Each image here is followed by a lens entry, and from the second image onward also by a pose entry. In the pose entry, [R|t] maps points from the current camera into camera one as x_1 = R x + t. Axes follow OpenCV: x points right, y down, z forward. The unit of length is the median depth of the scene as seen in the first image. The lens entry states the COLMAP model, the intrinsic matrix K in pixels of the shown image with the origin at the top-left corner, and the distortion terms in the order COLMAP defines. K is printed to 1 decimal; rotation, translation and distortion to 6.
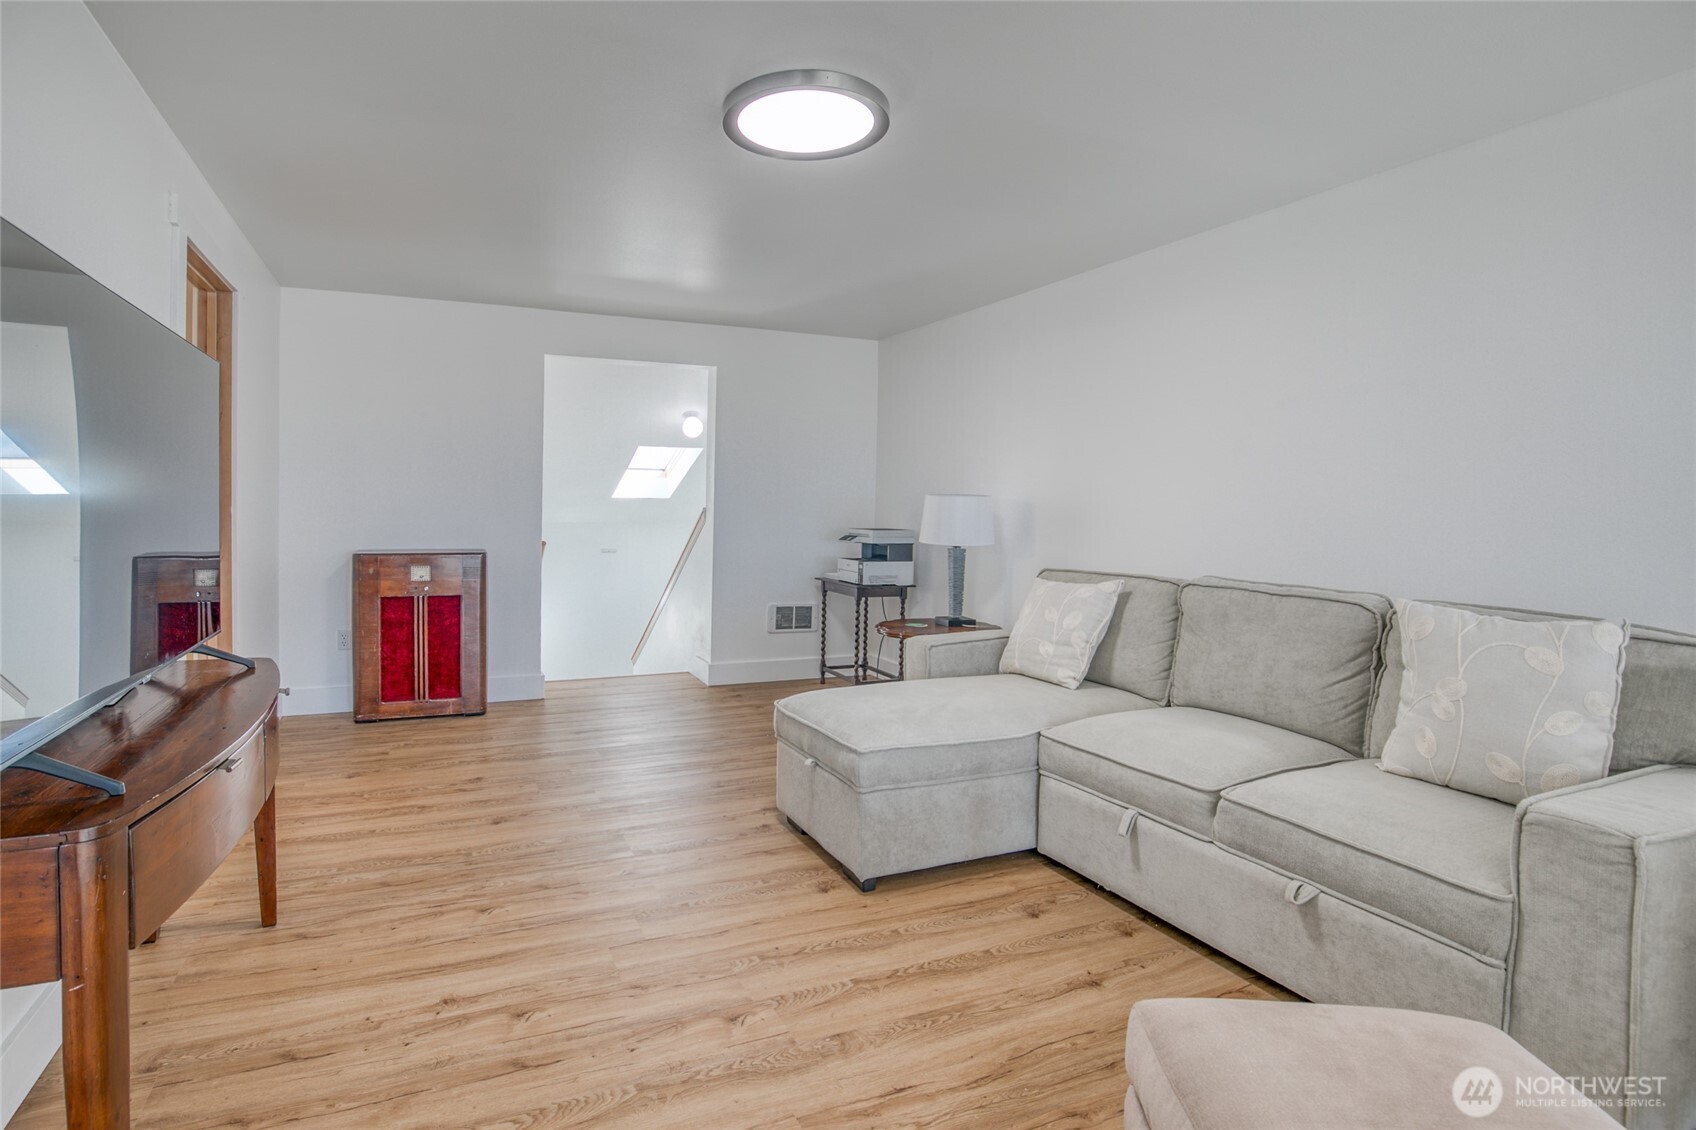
lens RADIAL K [[805.9, 0, 844.4], [0, 805.9, 530.3], [0, 0, 1]] dist [-0.058840, 0.015236]
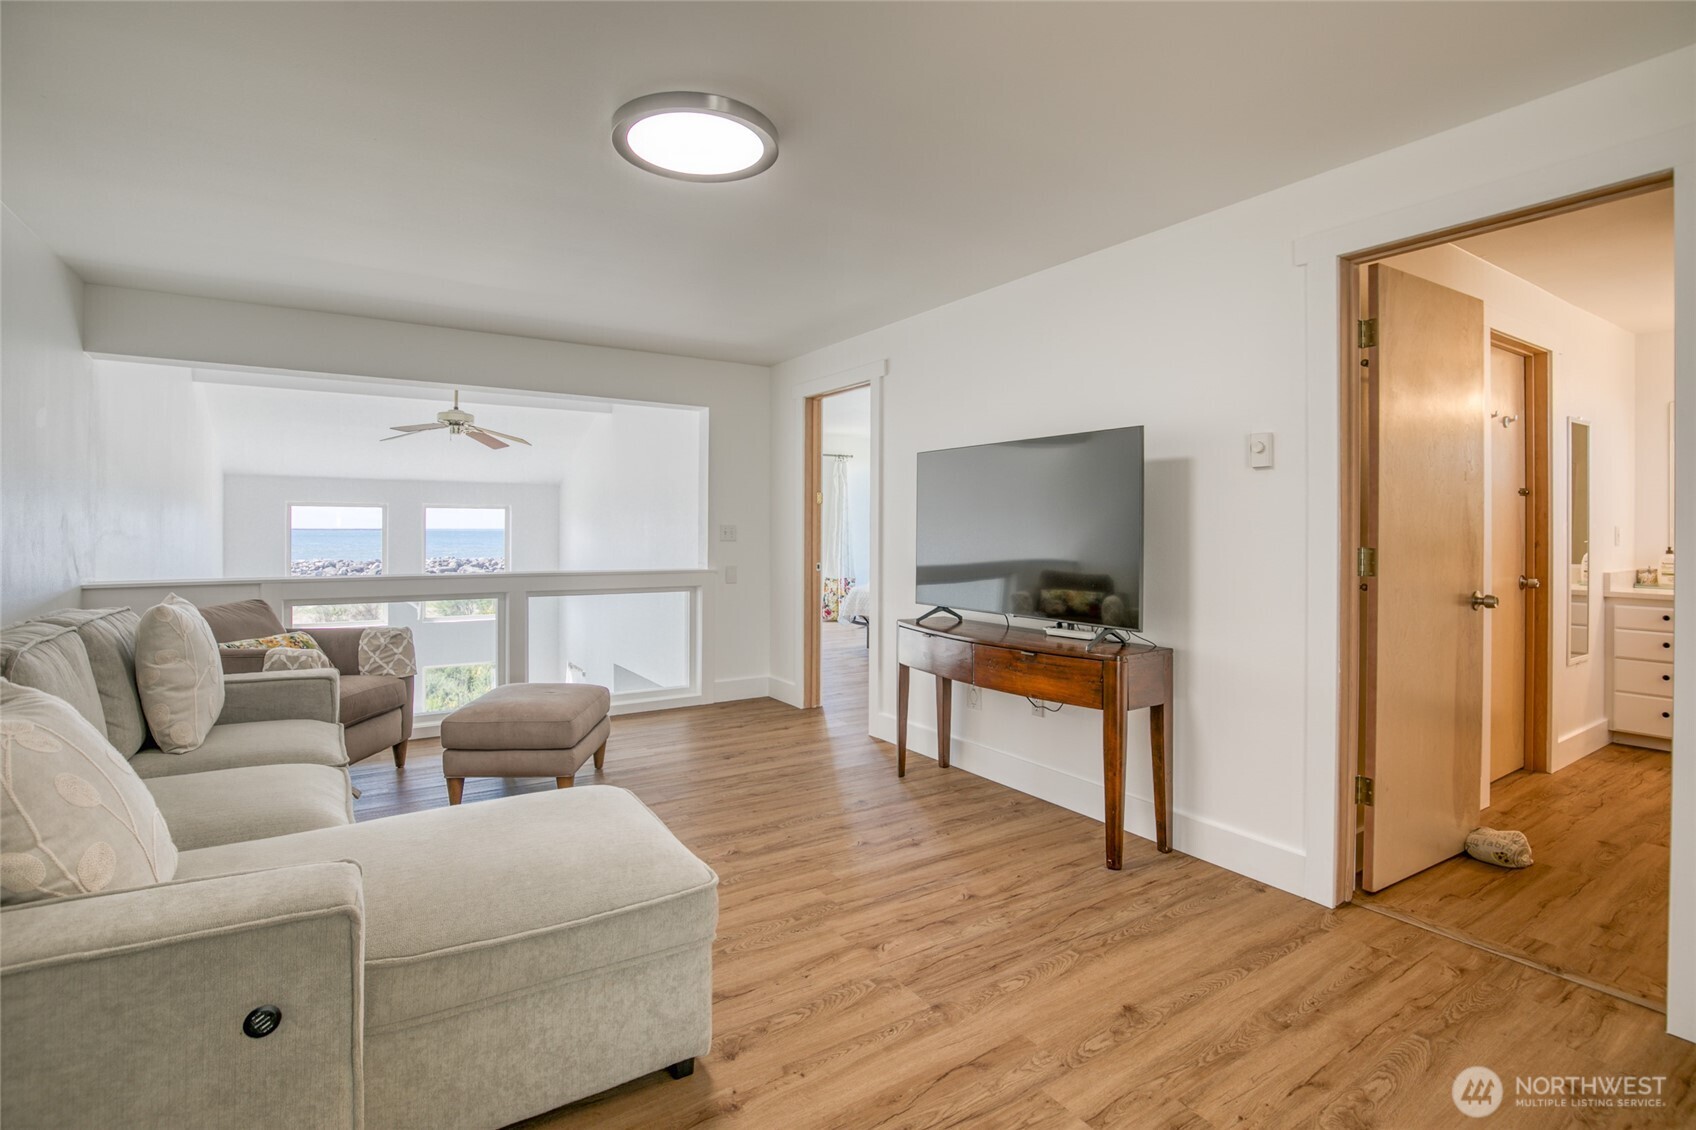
lens RADIAL K [[805.9, 0, 844.4], [0, 805.9, 530.3], [0, 0, 1]] dist [-0.058840, 0.015236]
pose [[-0.996193, -0.016544, -0.085594, -0.160492], [-0.019010, 0.999425, 0.028073, -0.065981], [0.085080, 0.029593, -0.995935, 1.985262]]
